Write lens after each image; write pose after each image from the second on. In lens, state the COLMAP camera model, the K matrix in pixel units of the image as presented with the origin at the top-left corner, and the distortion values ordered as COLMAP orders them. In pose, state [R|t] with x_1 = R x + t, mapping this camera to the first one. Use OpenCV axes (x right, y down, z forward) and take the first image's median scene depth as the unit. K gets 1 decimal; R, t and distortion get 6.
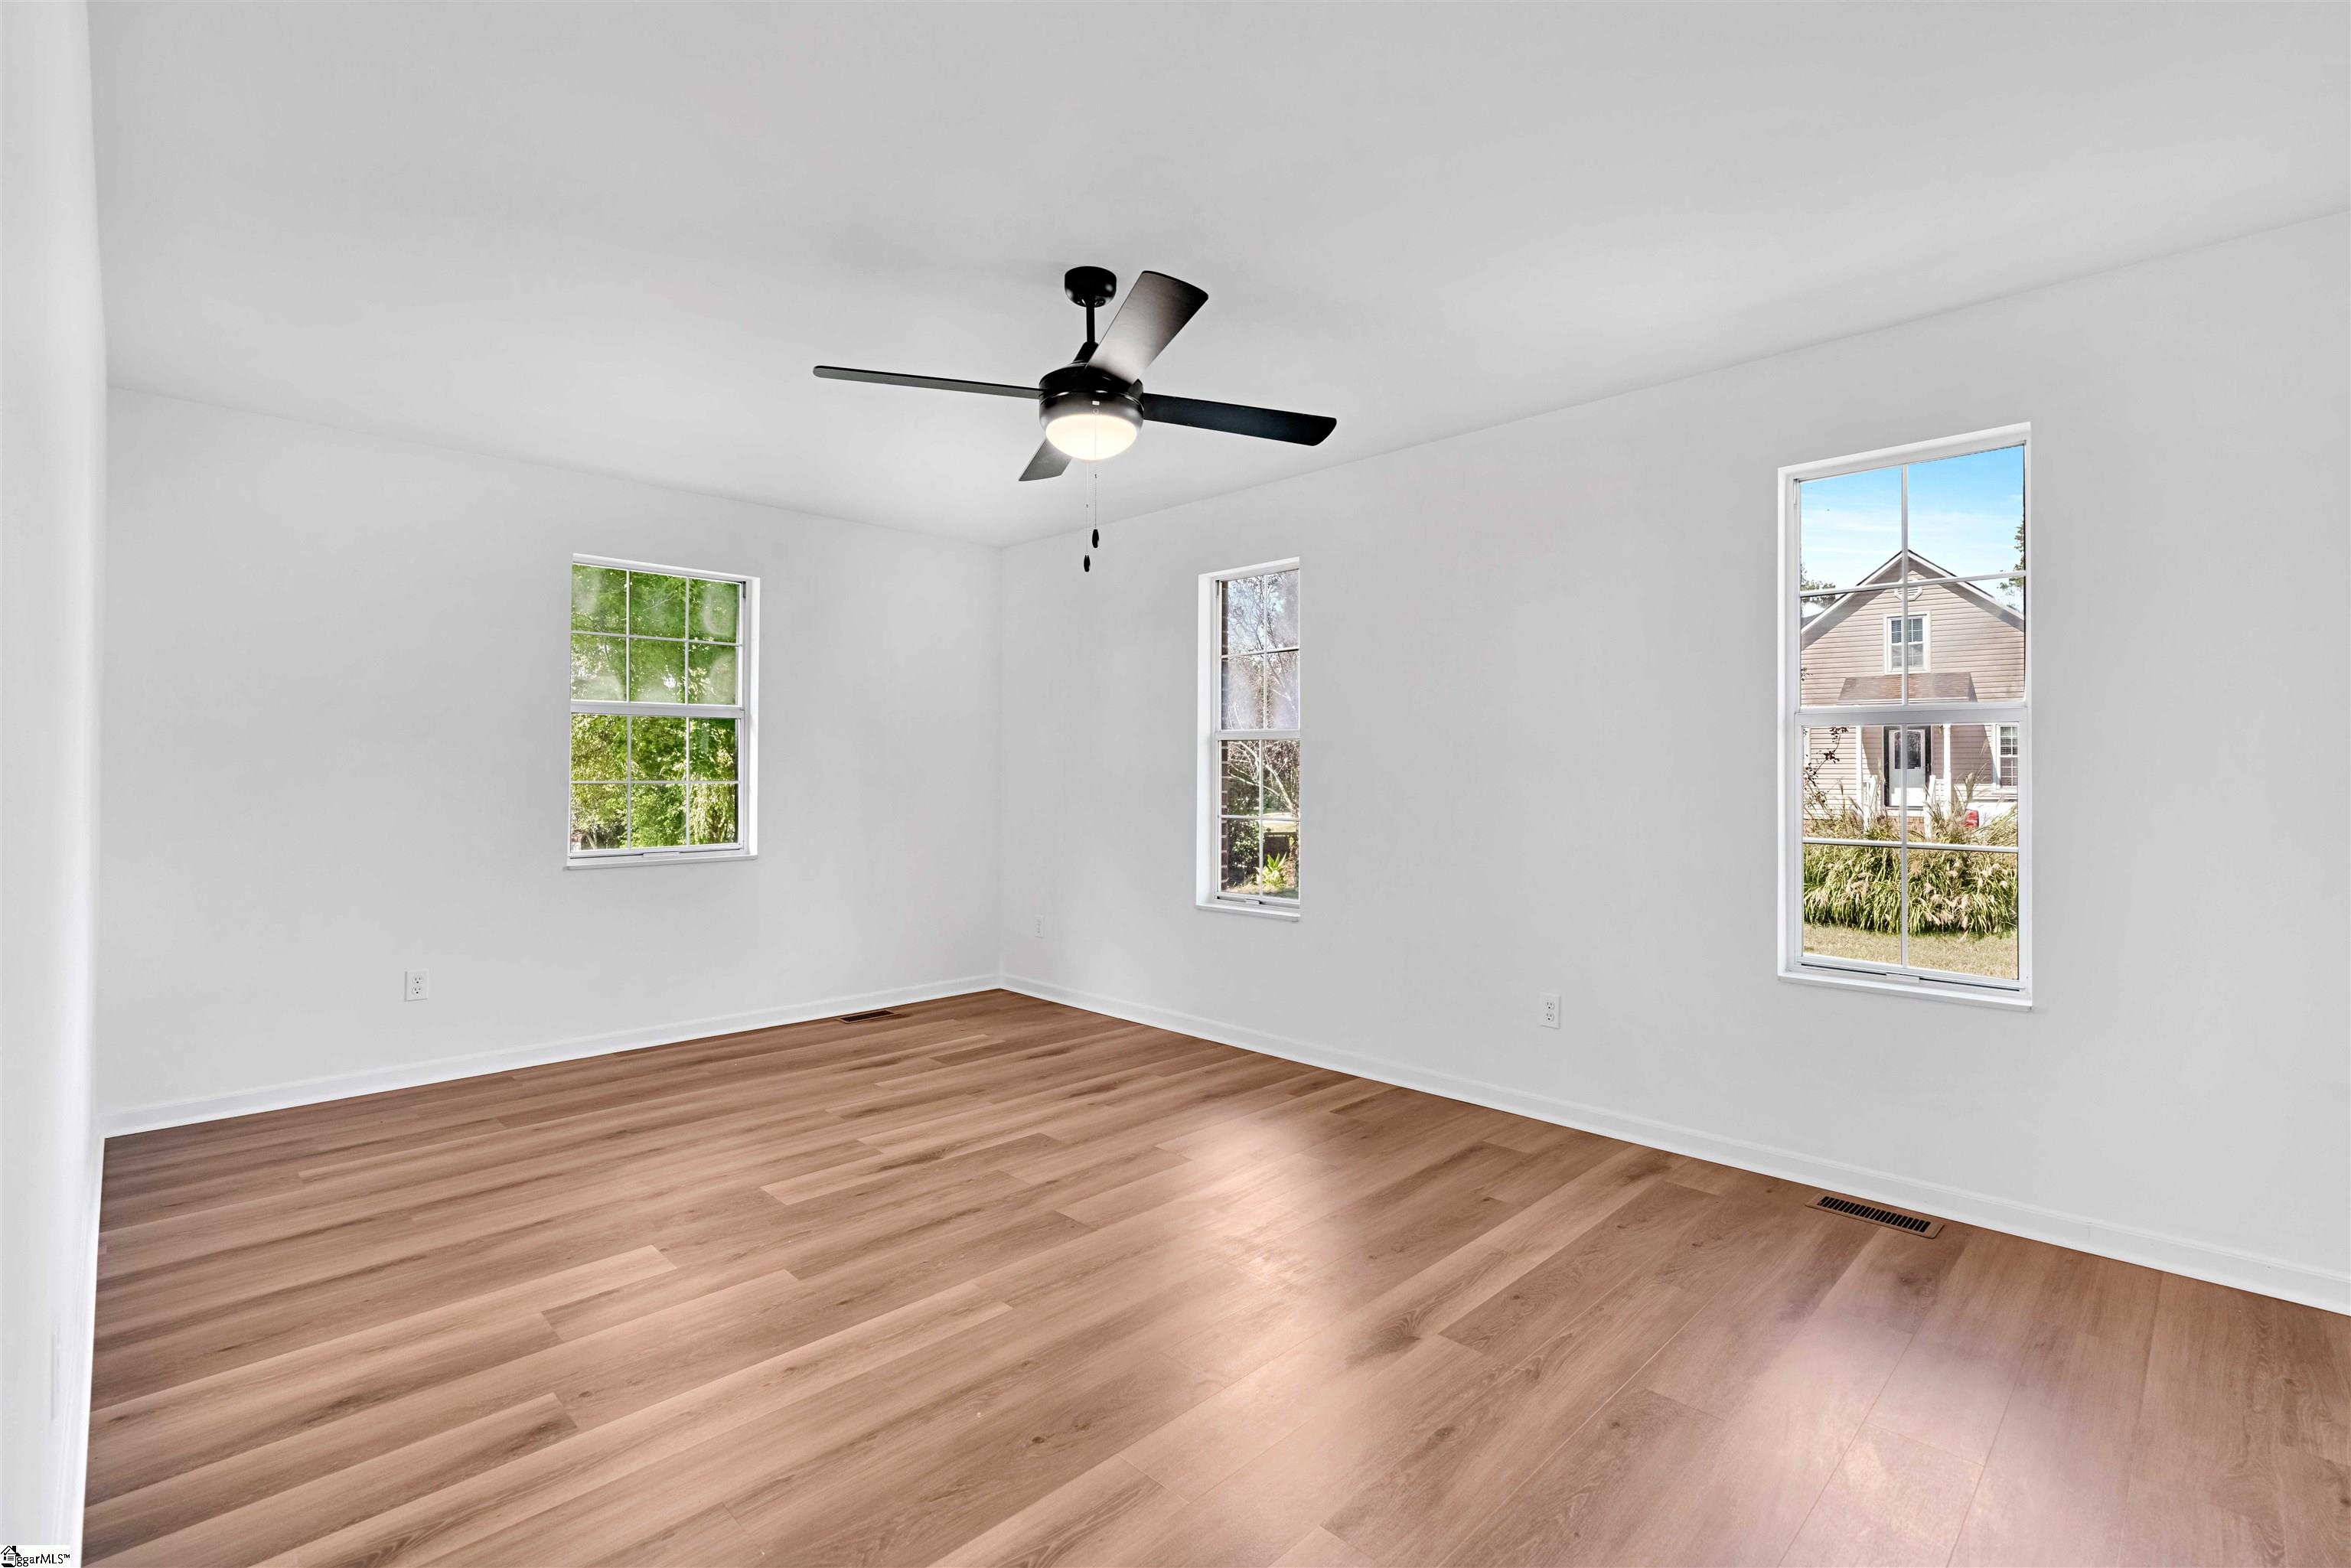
lens RADIAL K [[1069.4, 0, 1175.5], [0, 1069.4, 784.0], [0, 0, 1]] dist [-0.001937, -0.000409]
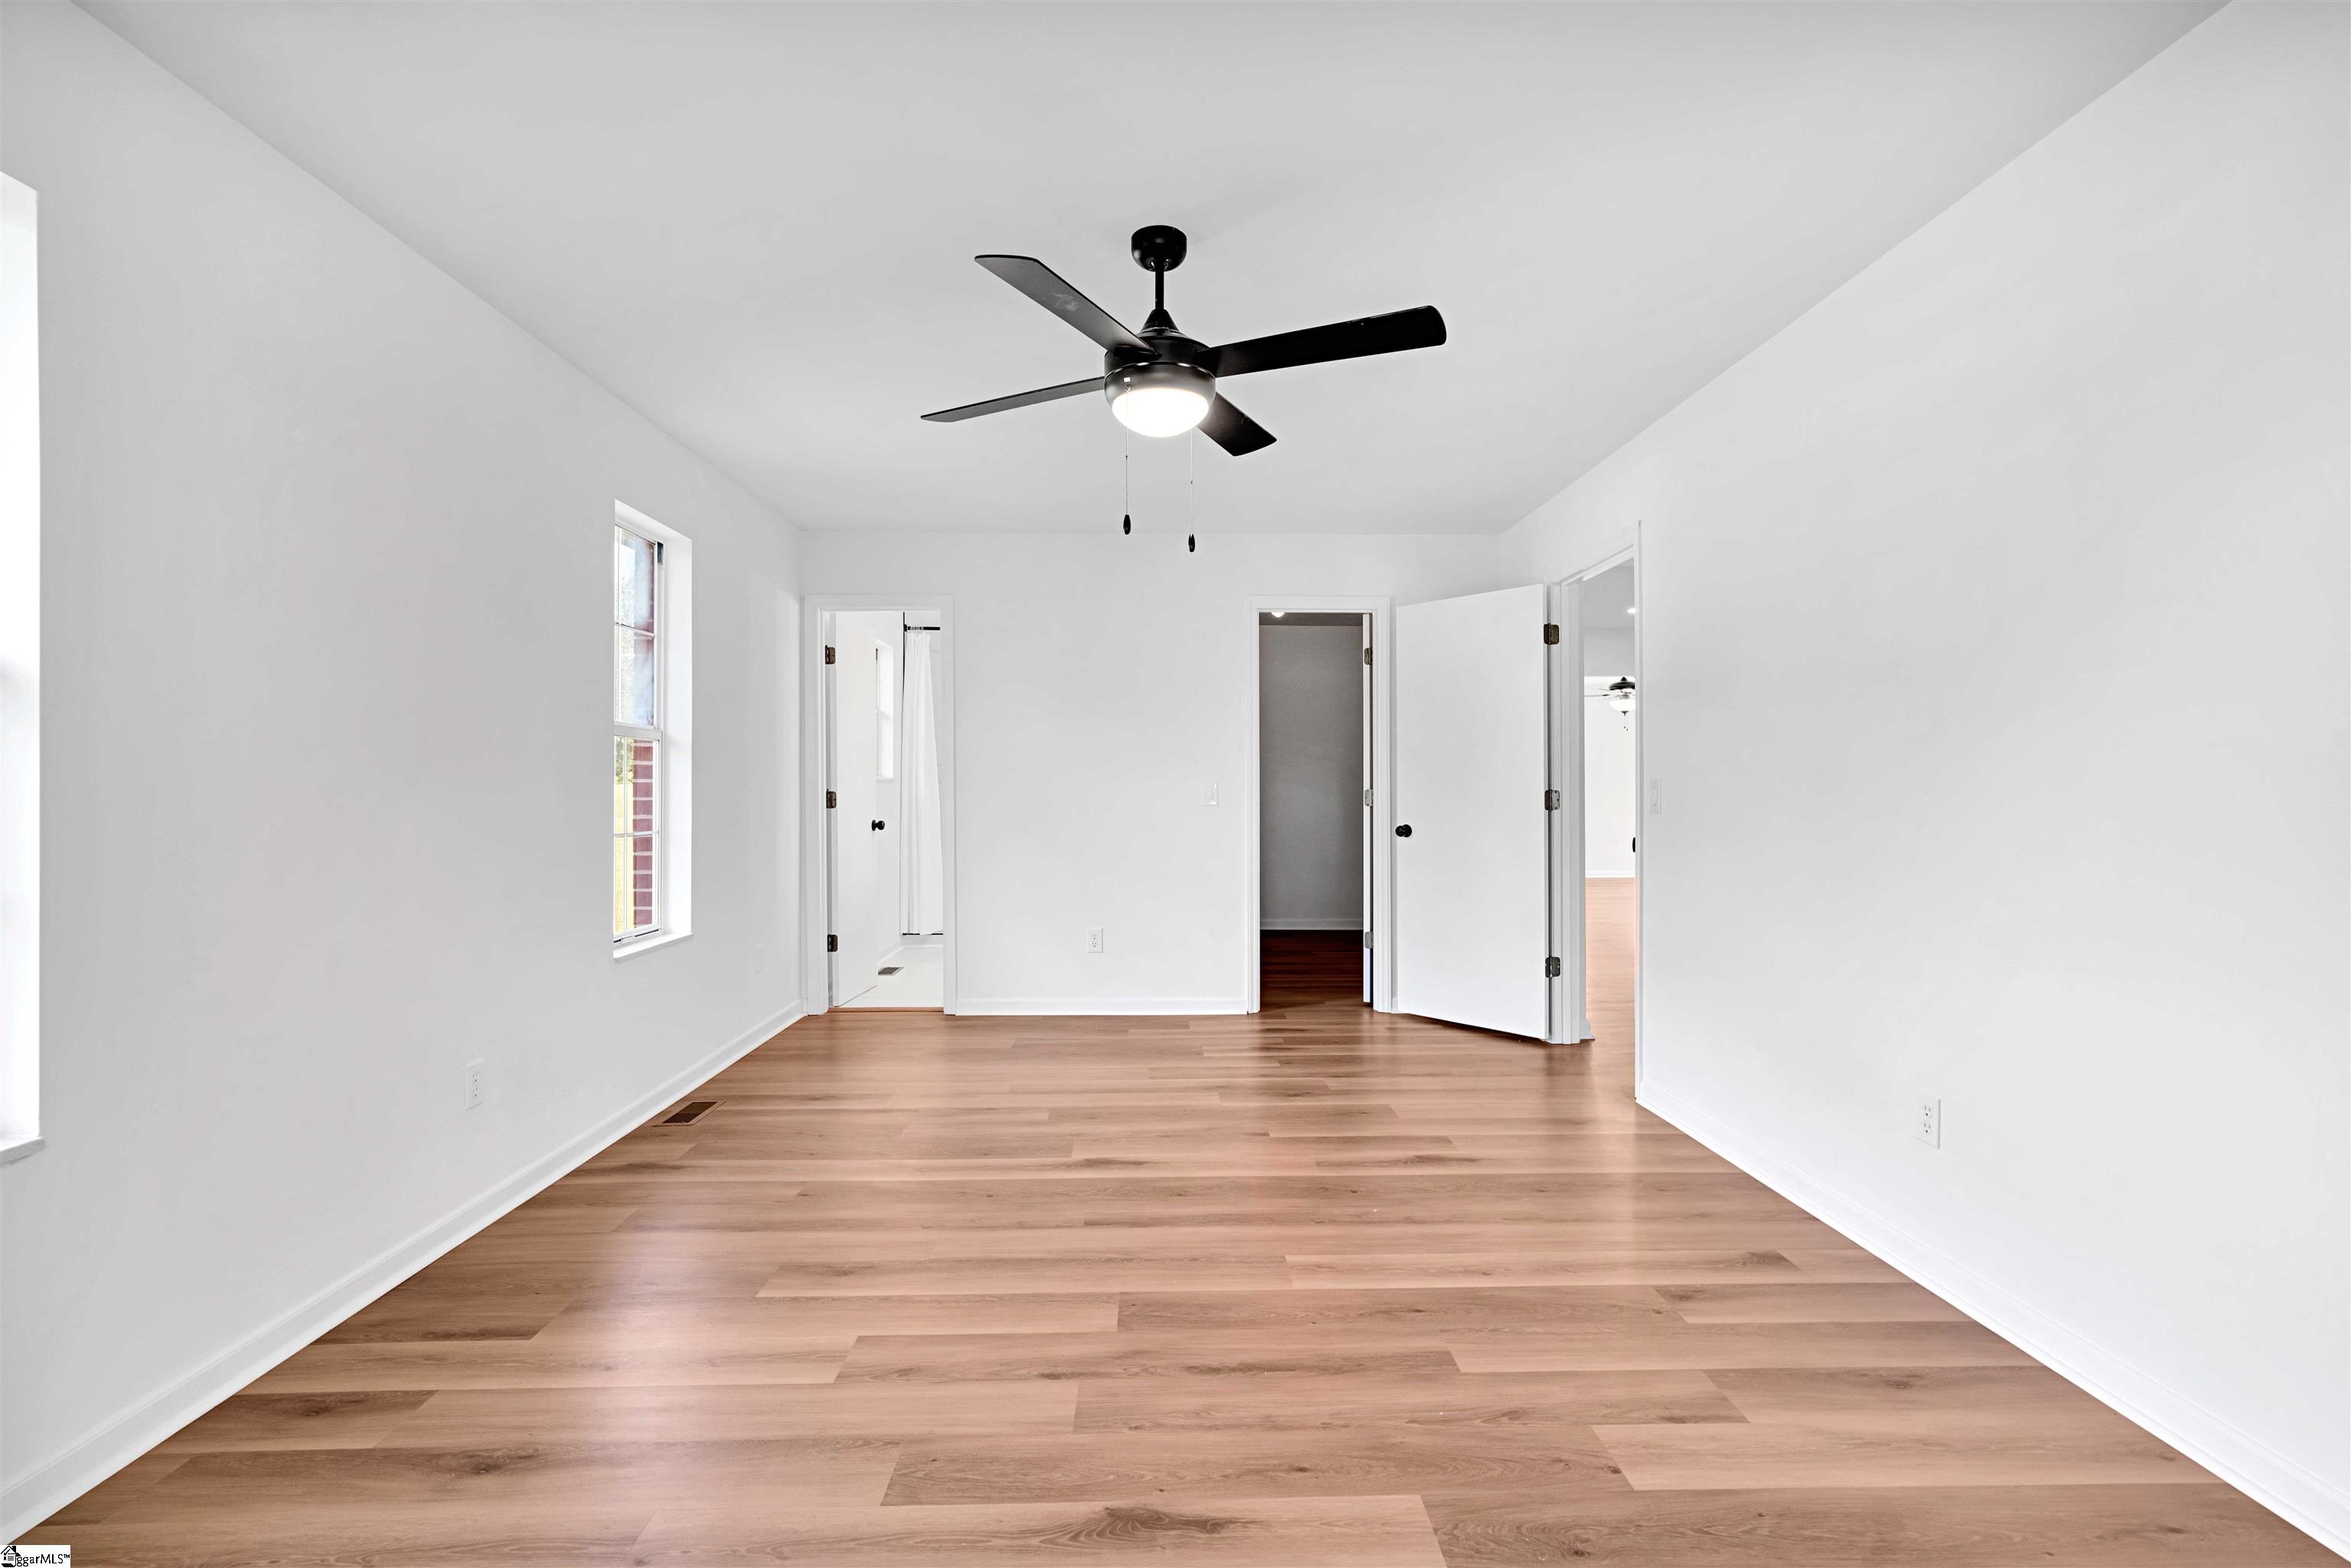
lens RADIAL K [[1069.4, 0, 1175.5], [0, 1069.4, 784.0], [0, 0, 1]] dist [-0.001937, -0.000409]
pose [[-0.725194, 0.002008, 0.688542, -0.726675], [0.003791, 0.999992, 0.001077, 0.000819], [-0.688534, 0.003391, -0.725196, 1.640621]]
